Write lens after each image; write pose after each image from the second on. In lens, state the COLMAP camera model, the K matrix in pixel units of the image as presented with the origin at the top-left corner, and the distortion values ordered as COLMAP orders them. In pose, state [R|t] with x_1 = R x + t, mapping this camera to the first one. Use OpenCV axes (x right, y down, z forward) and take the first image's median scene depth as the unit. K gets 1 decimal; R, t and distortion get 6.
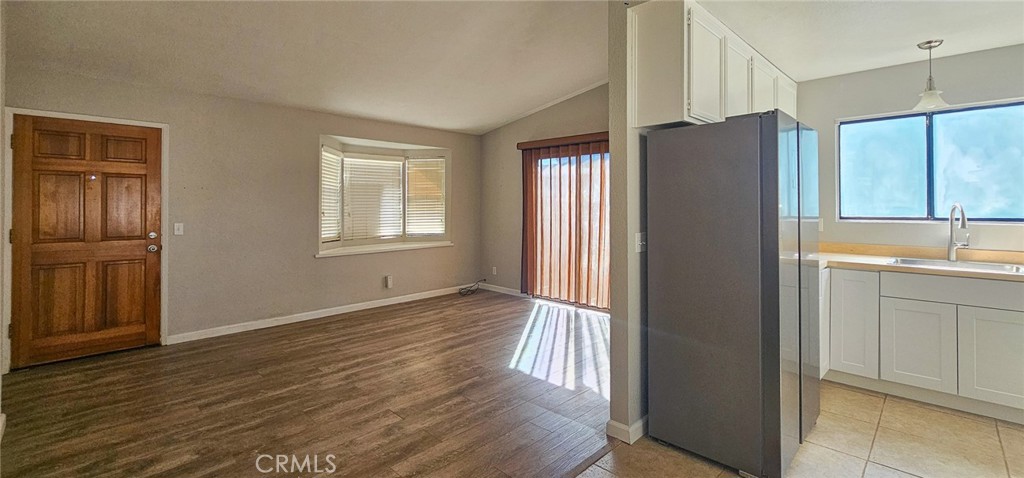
lens RADIAL K [[445.6, 0, 508.8], [0, 445.6, 199.0], [0, 0, 1]] dist [0.003919, 0.000095]
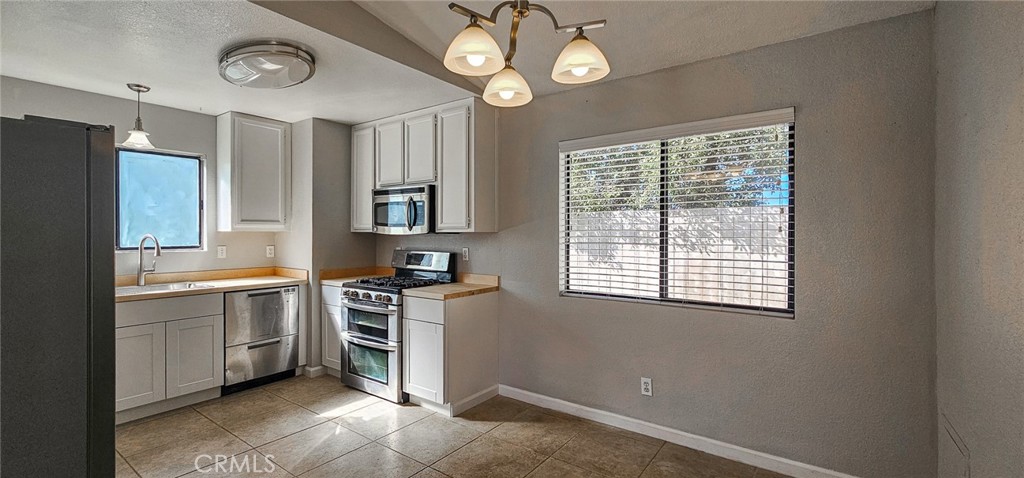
lens RADIAL K [[445.6, 0, 502.7], [0, 445.6, 225.2], [0, 0, 1]] dist [0.003919, 0.000095]
pose [[-0.148740, 0.023806, 0.988590, -0.249311], [-0.016546, 0.999510, -0.026559, 0.002109], [-0.988738, -0.020307, -0.148273, 0.274282]]
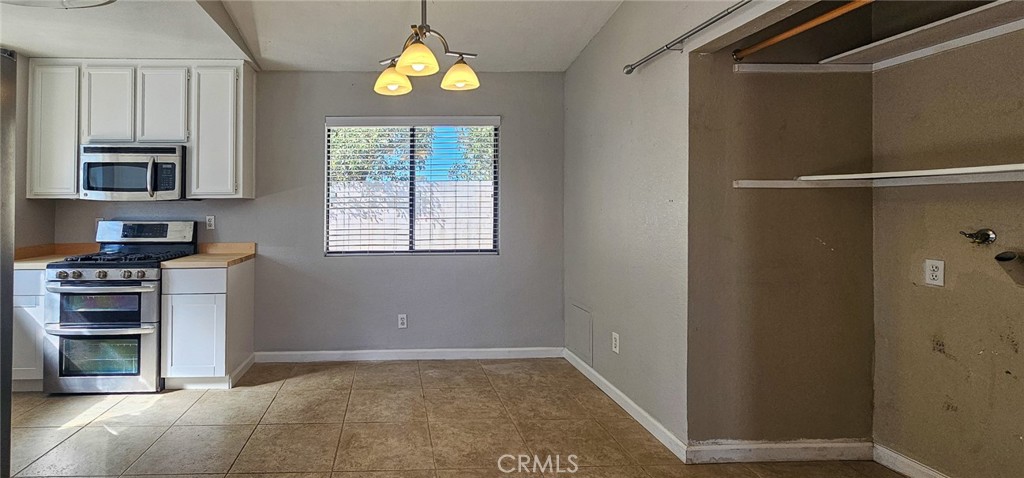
lens RADIAL K [[483.5, 0, 425.6], [0, 483.5, 196.5], [0, 0, 1]] dist [0.000489, 0.000186]
pose [[-0.756104, 0.027844, 0.653859, -0.249369], [0.000173, 0.999103, -0.042345, 0.036563], [-0.654451, -0.031904, -0.755431, 0.765622]]
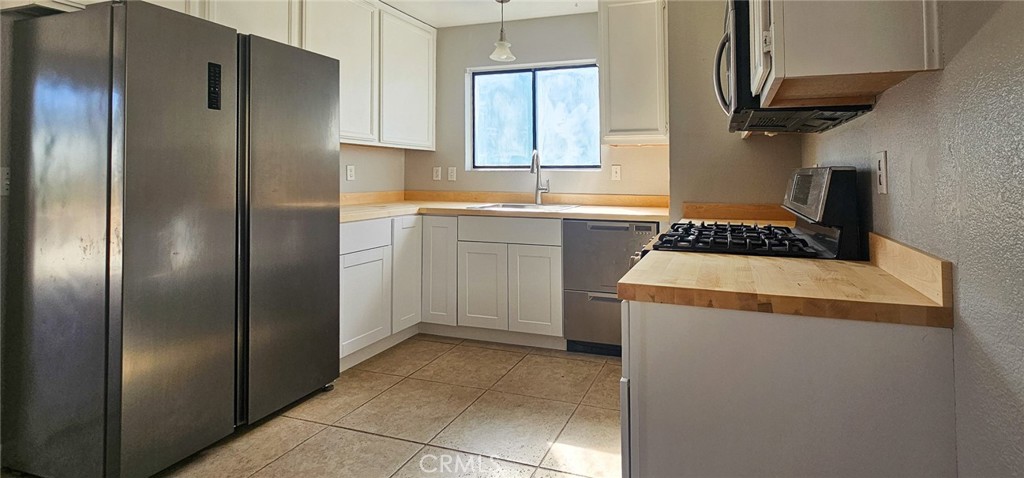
lens RADIAL K [[445.6, 0, 590.4], [0, 445.6, 155.7], [0, 0, 1]] dist [0.003919, 0.000095]
pose [[0.883437, 0.026651, 0.467791, 0.587846], [-0.013638, 0.999421, -0.031183, 0.051883], [-0.468351, 0.021168, 0.883289, -0.017984]]
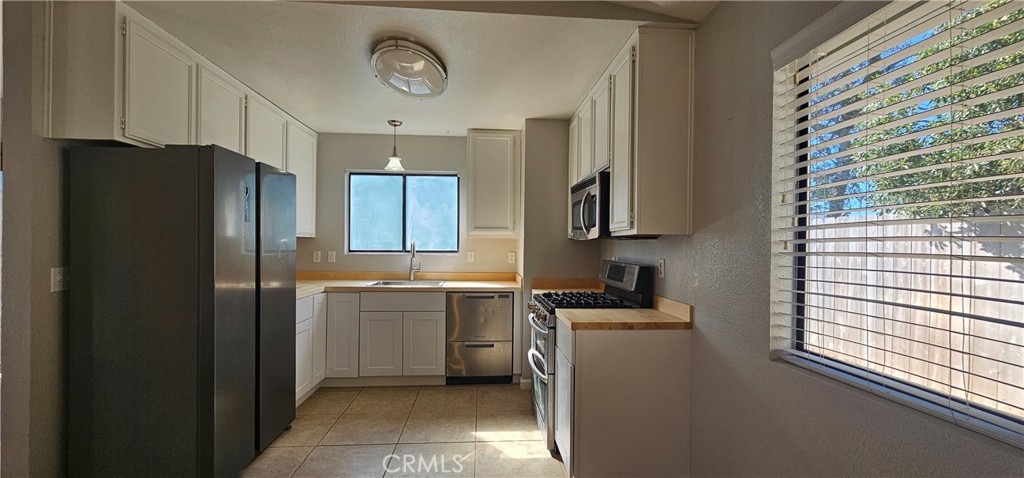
lens RADIAL K [[420.6, 0, 513.3], [0, 420.6, 242.3], [0, 0, 1]] dist [-0.000953, -0.000142]
pose [[0.655800, 0.013411, 0.754816, 0.196436], [-0.022818, 0.999738, 0.002062, 0.006719], [-0.754590, -0.018575, 0.655934, -0.109415]]
